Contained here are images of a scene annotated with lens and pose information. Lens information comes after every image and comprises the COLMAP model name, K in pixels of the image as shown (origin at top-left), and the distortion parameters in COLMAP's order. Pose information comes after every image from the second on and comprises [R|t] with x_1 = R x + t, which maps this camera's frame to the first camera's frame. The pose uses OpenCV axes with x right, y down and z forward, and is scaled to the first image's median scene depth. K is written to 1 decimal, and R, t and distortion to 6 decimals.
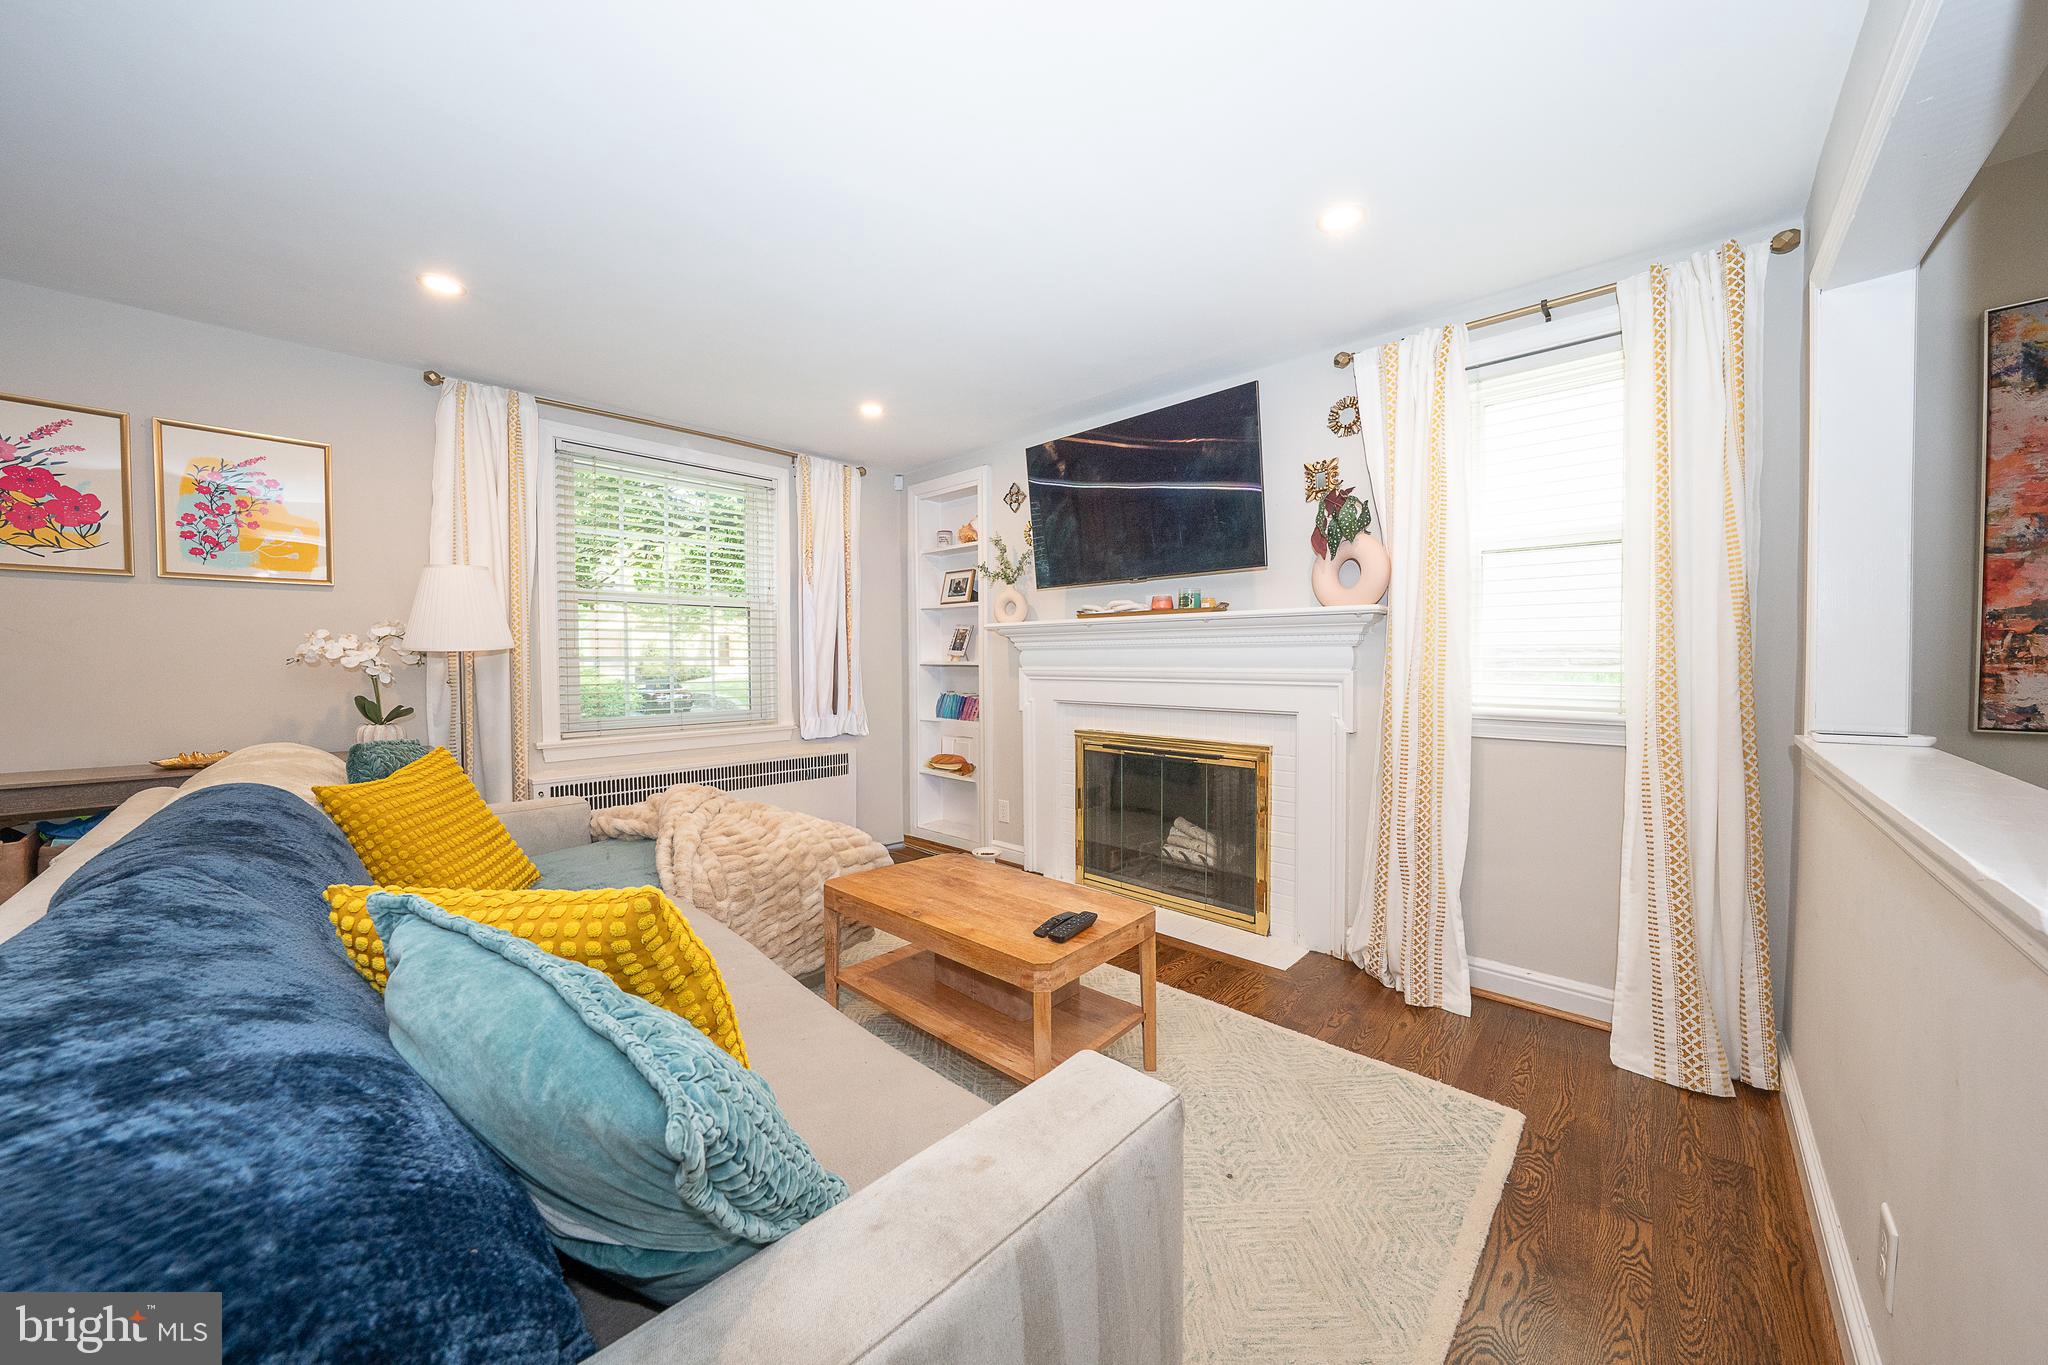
lens RADIAL K [[705.9, 0, 1019.2], [0, 705.9, 673.3], [0, 0, 1]] dist [-0.011026, 0.000898]
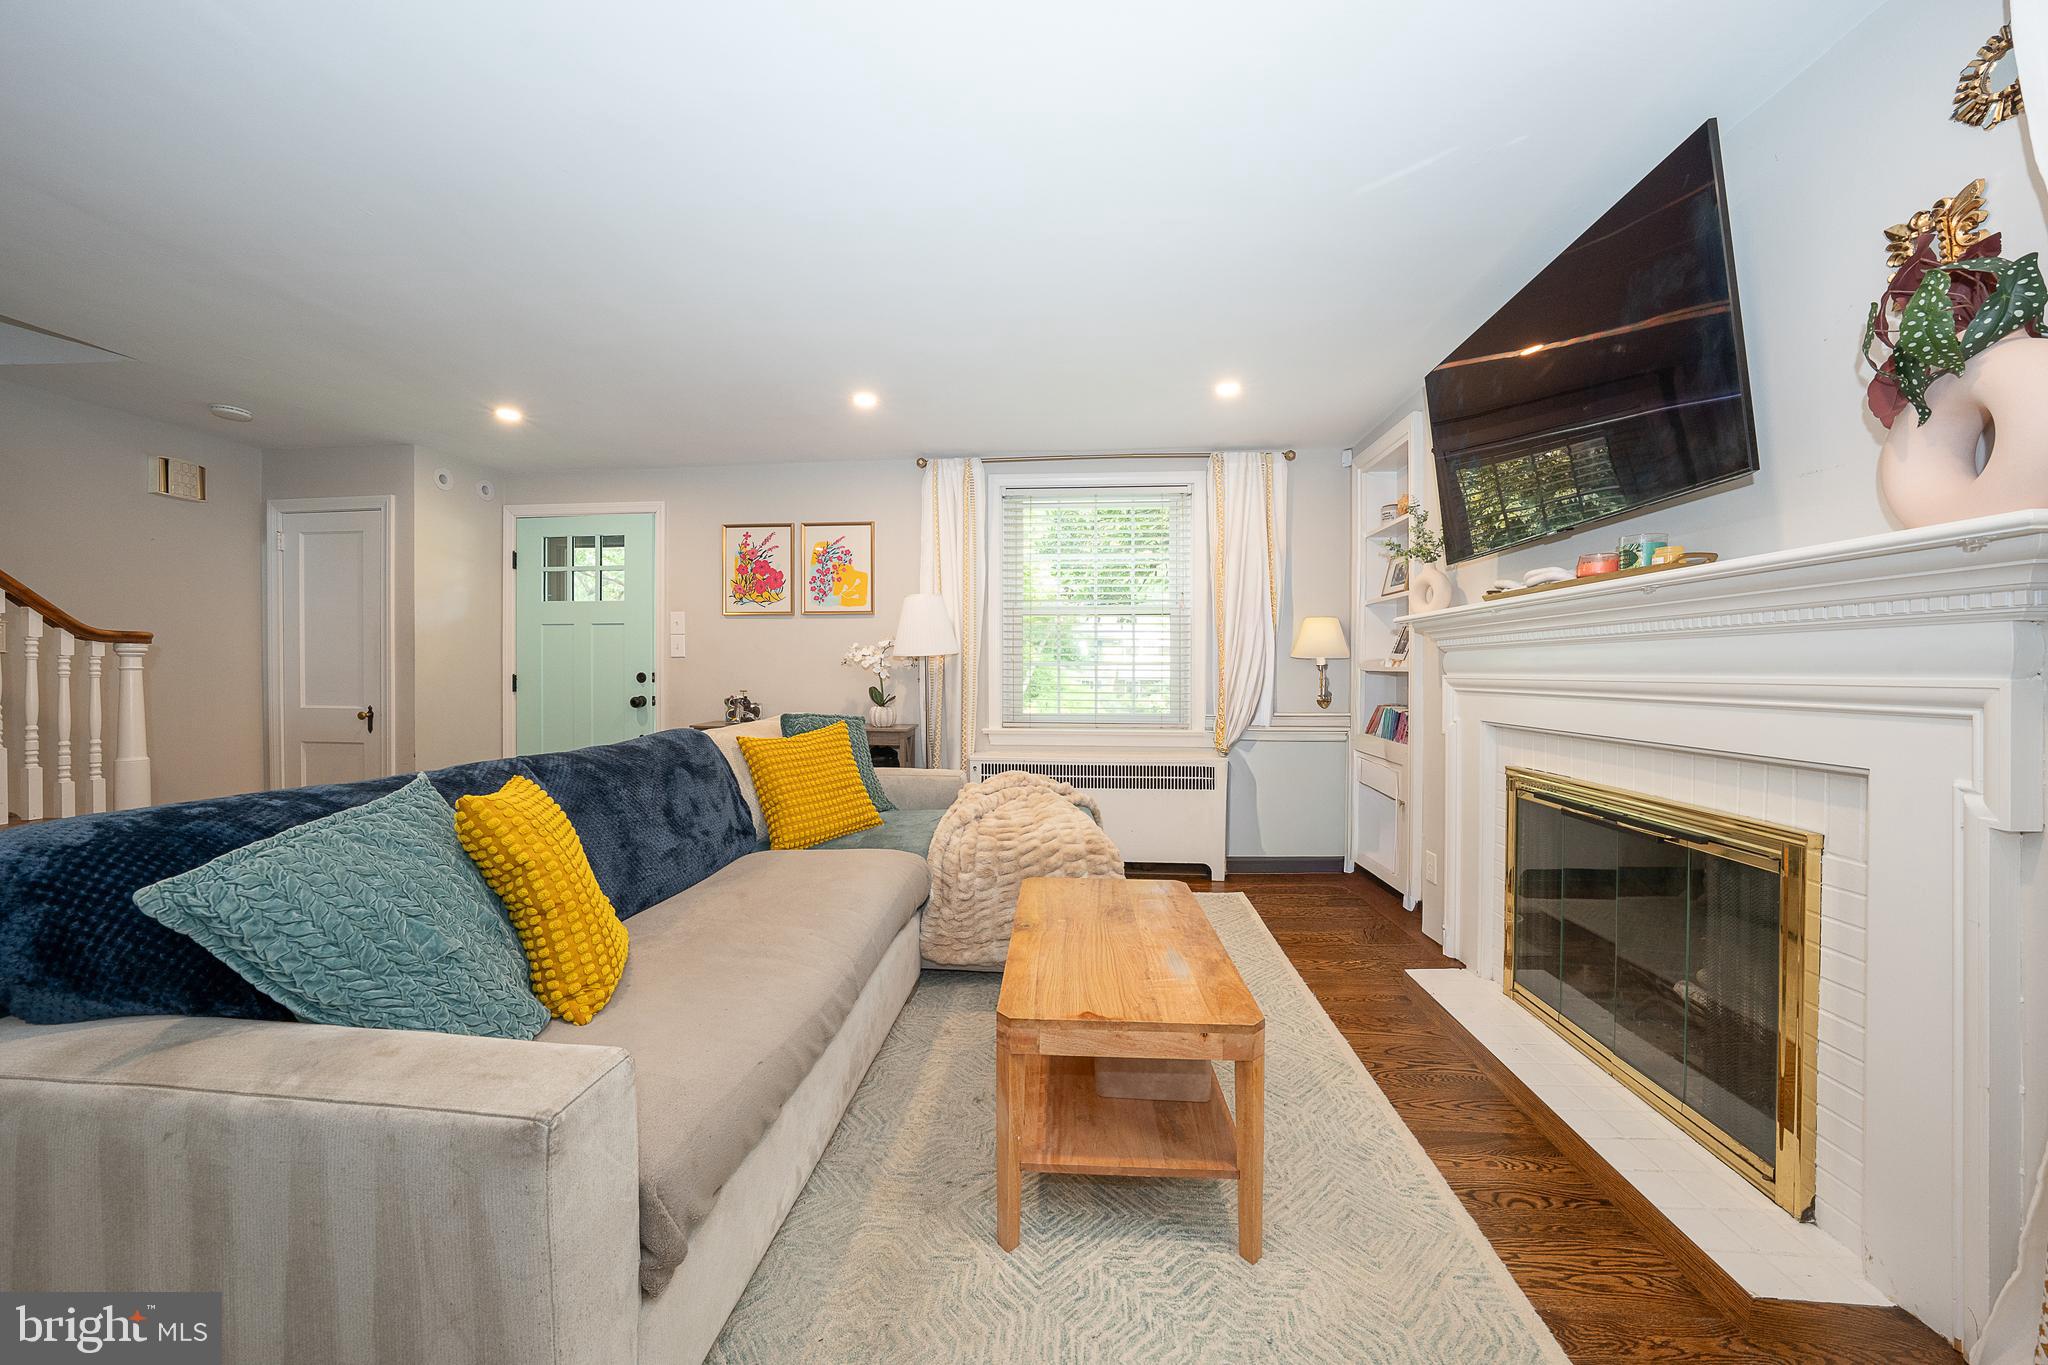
lens RADIAL K [[705.9, 0, 1026.0], [0, 705.9, 673.9], [0, 0, 1]] dist [-0.011026, 0.000898]
pose [[0.625616, 0.008430, -0.780086, 0.401323], [-0.022650, 0.999716, -0.007362, 0.008351], [0.779803, 0.022275, 0.625629, 0.282804]]
